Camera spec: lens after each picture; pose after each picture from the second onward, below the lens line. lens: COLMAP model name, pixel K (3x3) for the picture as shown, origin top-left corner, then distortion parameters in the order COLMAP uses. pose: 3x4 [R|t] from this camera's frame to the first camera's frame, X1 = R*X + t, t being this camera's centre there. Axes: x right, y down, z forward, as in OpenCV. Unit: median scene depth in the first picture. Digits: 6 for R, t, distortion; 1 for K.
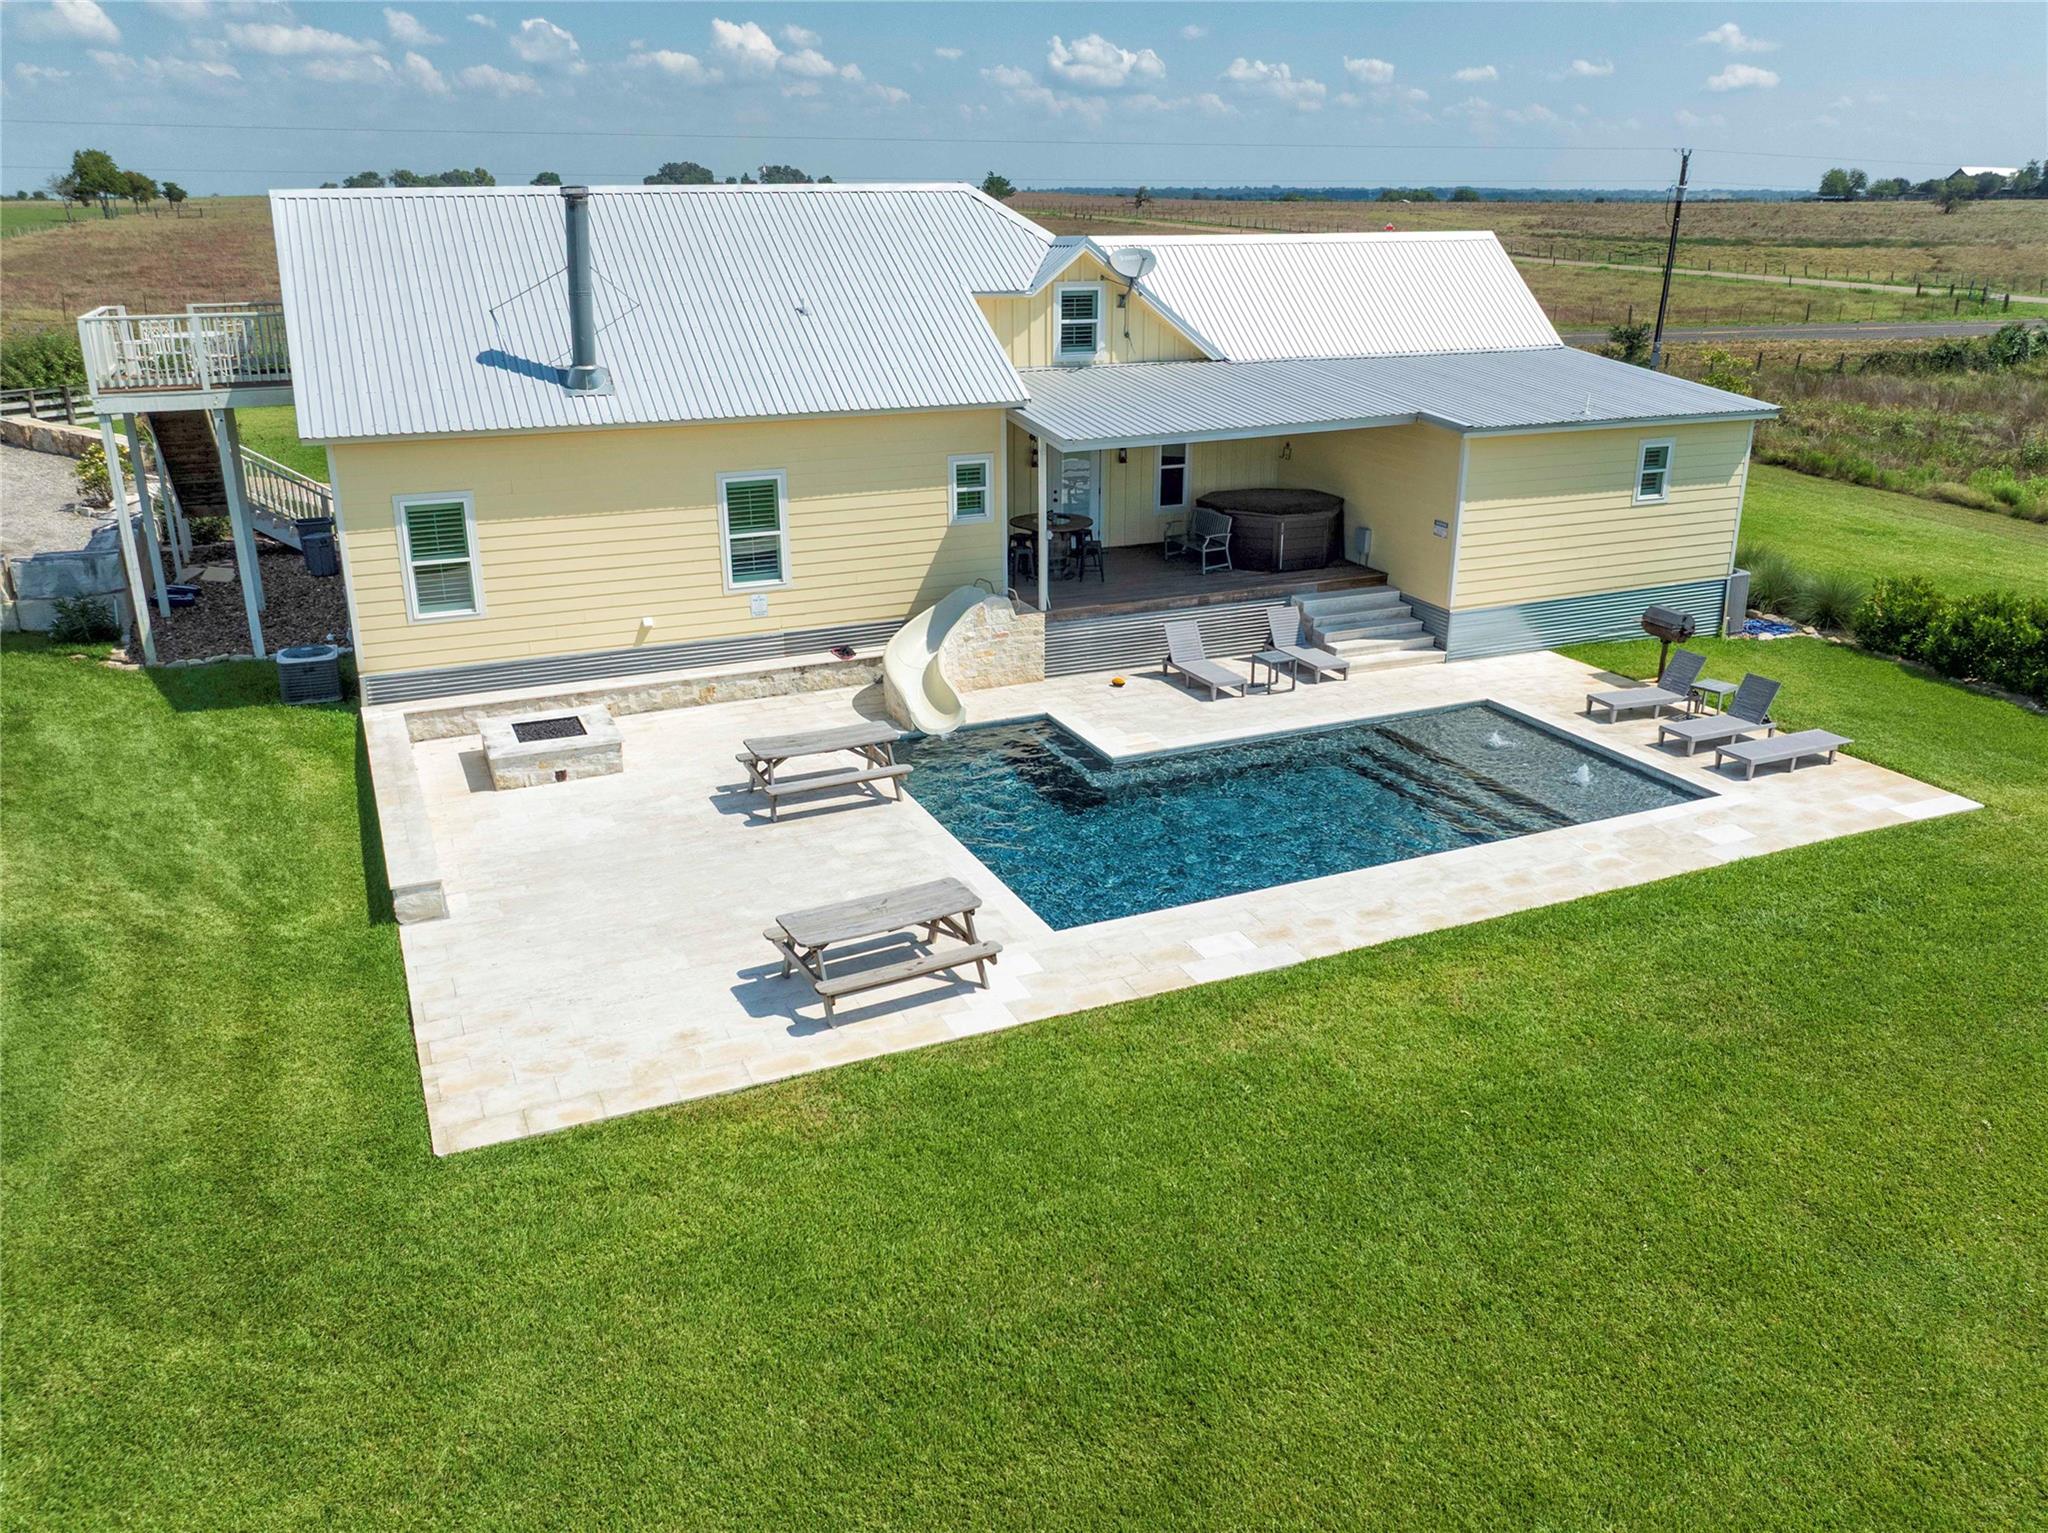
lens RADIAL K [[1534.9, 0, 1016.1], [0, 1534.9, 764.9], [0, 0, 1]] dist [-0.008426, -0.000635]
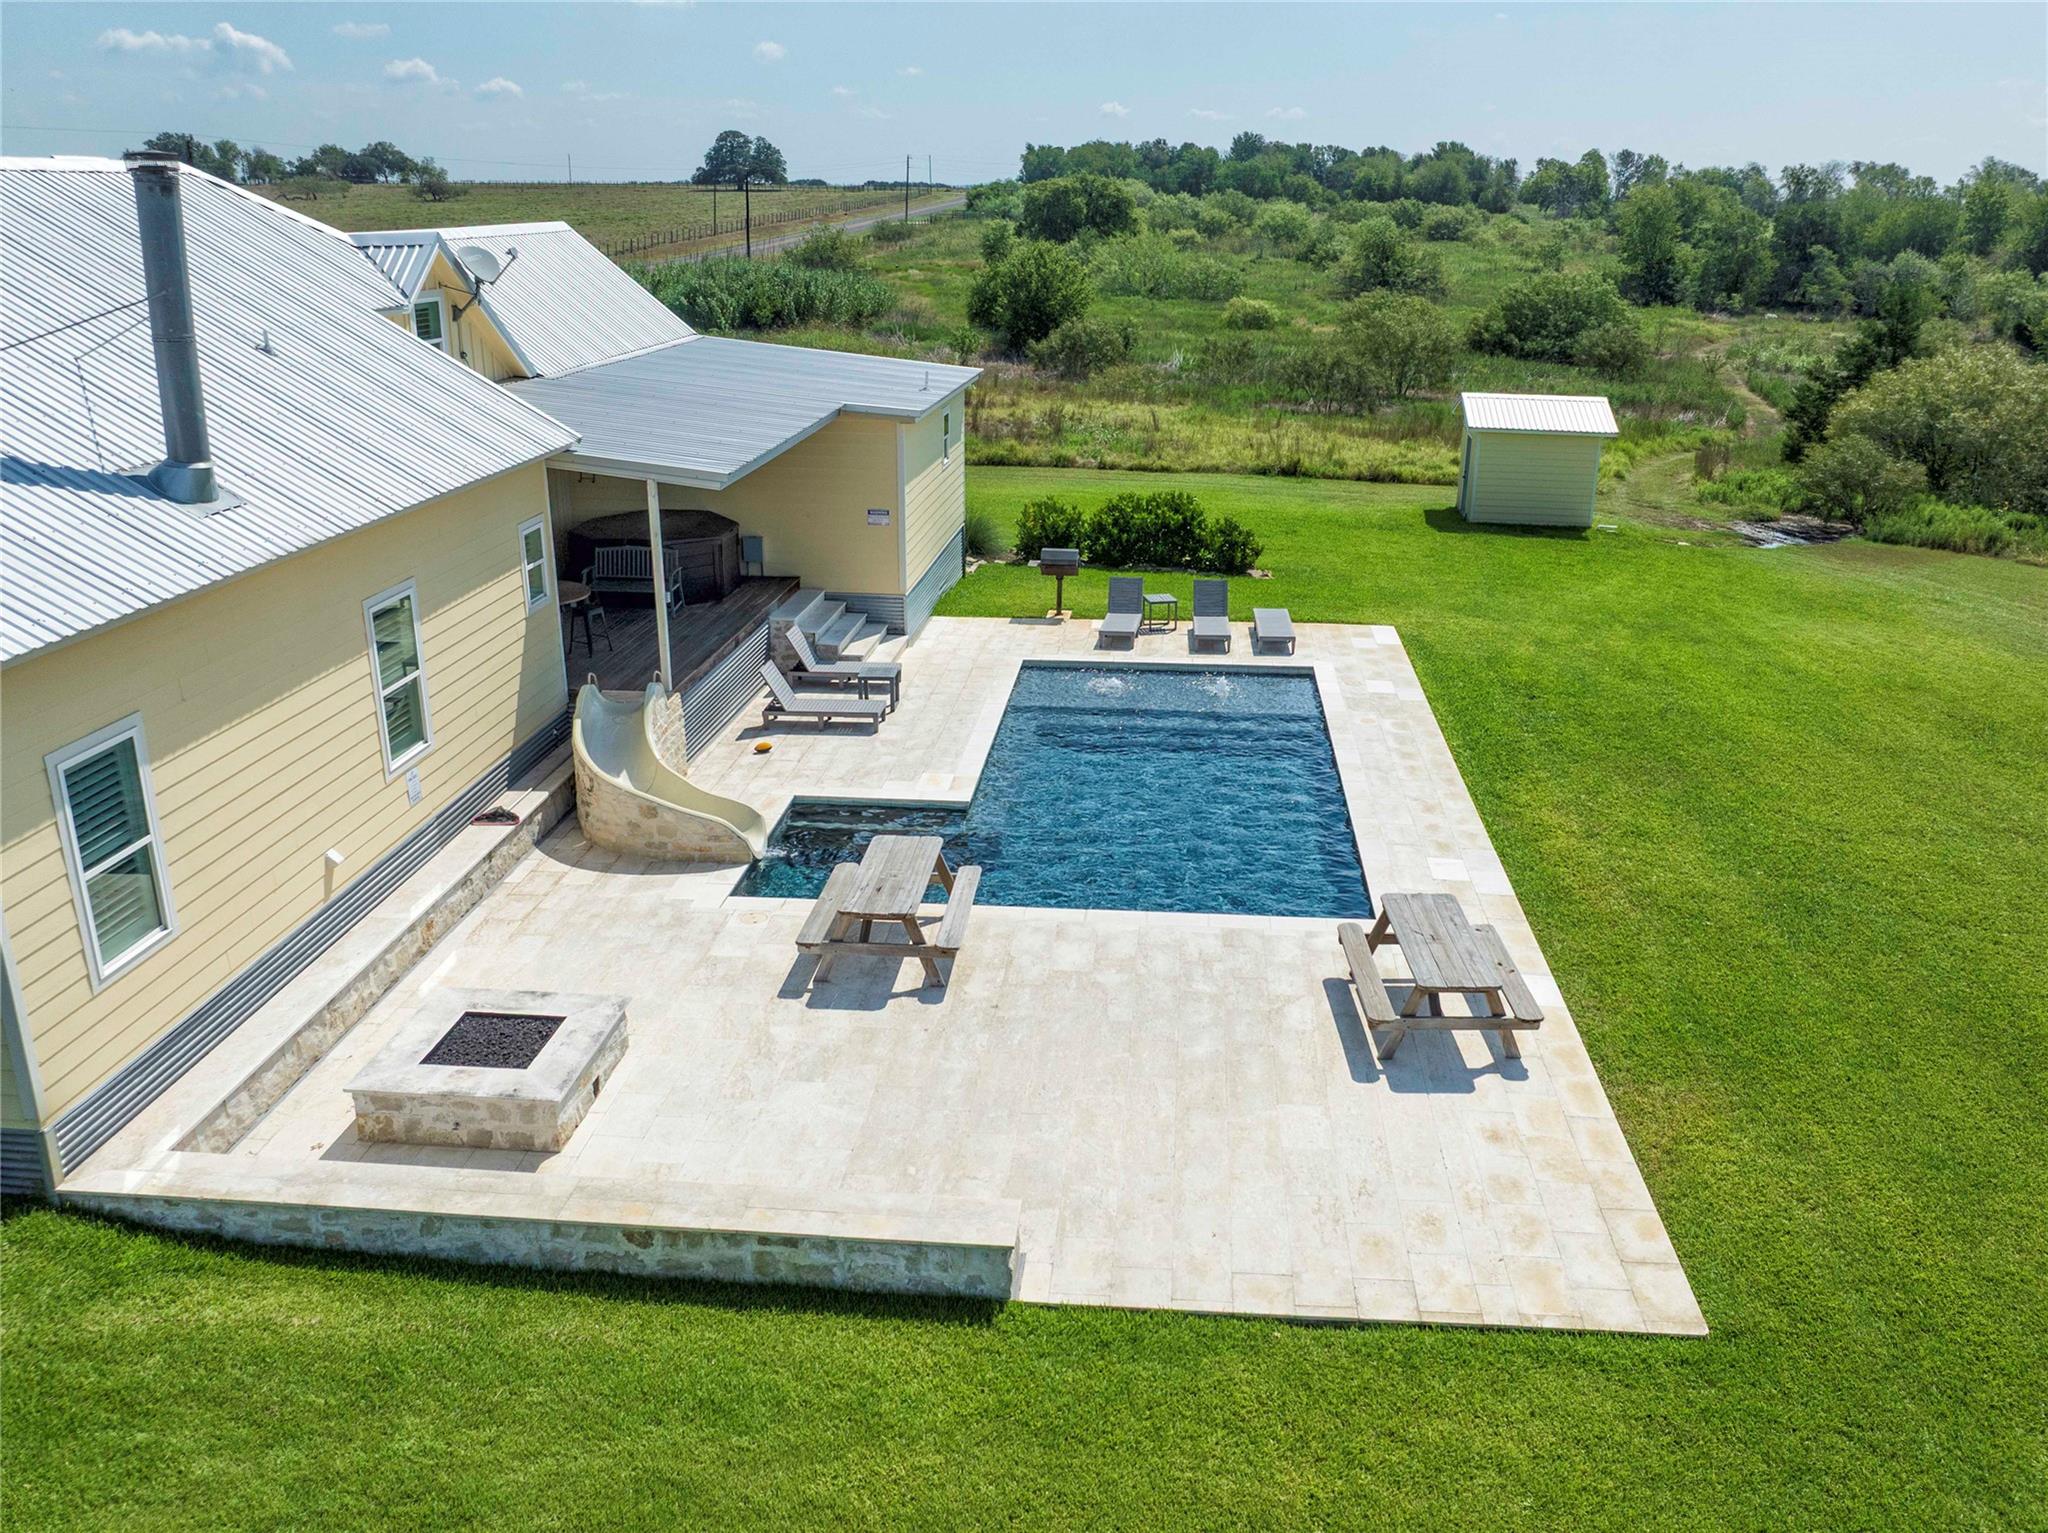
lens RADIAL K [[1592.0, 0, 1024.0], [0, 1592.0, 766.5], [0, 0, 1]] dist [-0.040385, 0.004584]
pose [[0.482752, -0.288035, 0.827035, -0.588117], [0.291722, 0.943321, 0.158252, -0.139192], [-0.825741, 0.164867, 0.539416, 0.398243]]
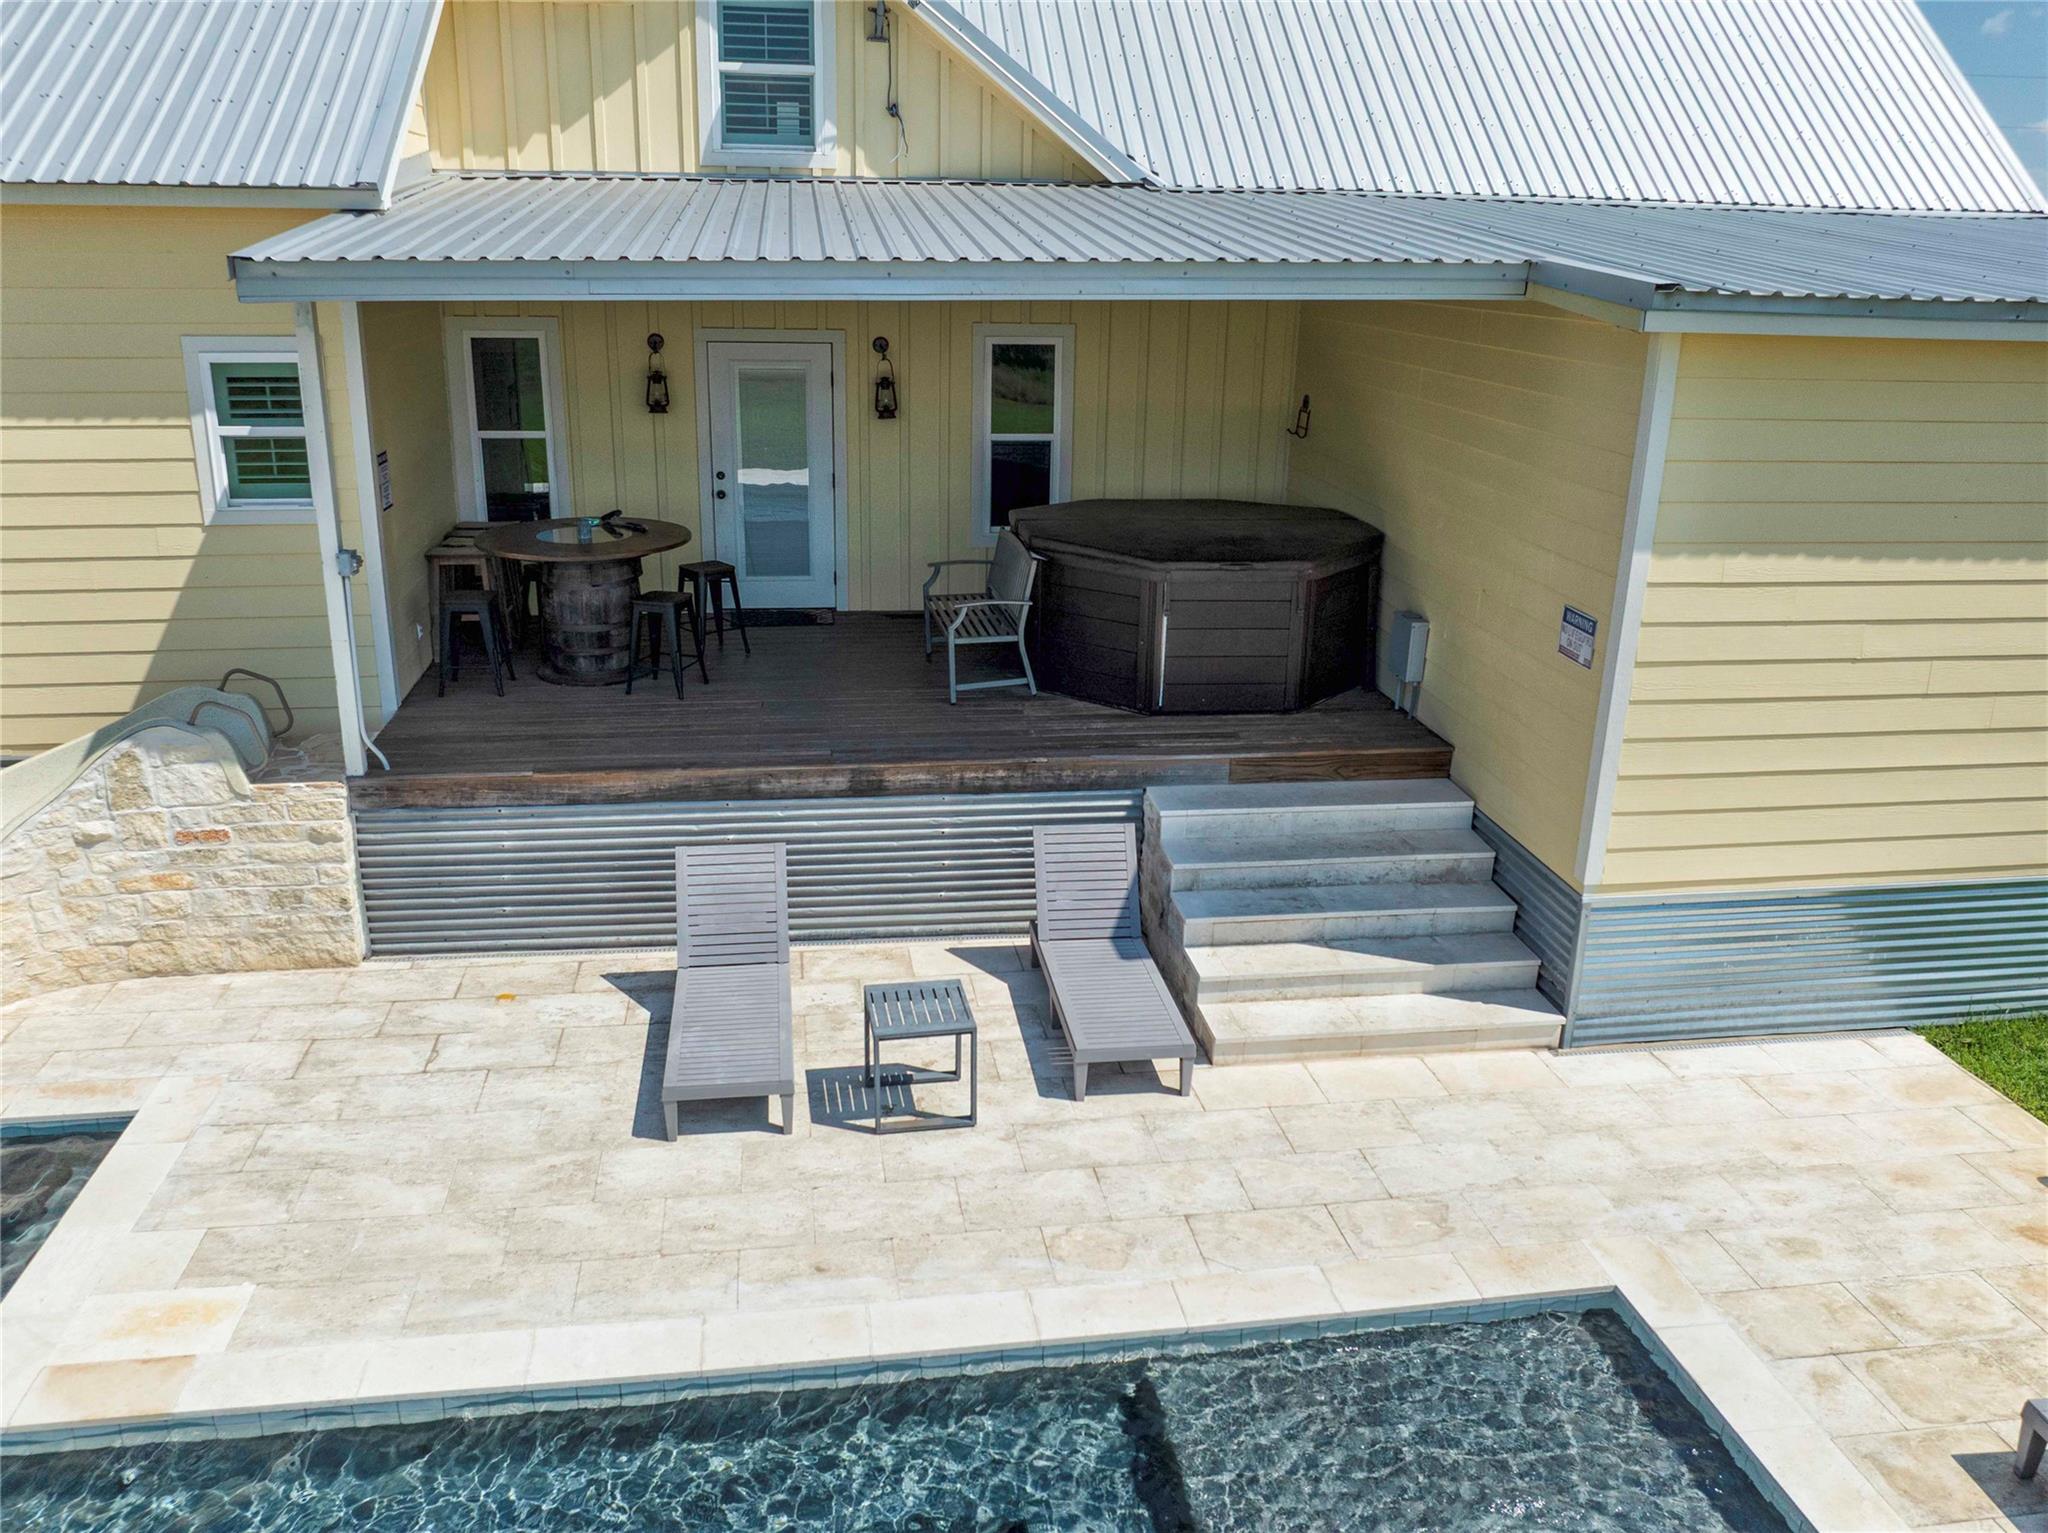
lens RADIAL K [[1592.0, 0, 1024.0], [0, 1592.0, 766.5], [0, 0, 1]] dist [-0.040385, 0.004584]
pose [[0.969931, 0.099986, -0.221892, 0.245882], [-0.106842, 0.994093, -0.019082, -0.110774], [0.218673, 0.042215, 0.974885, 0.669336]]
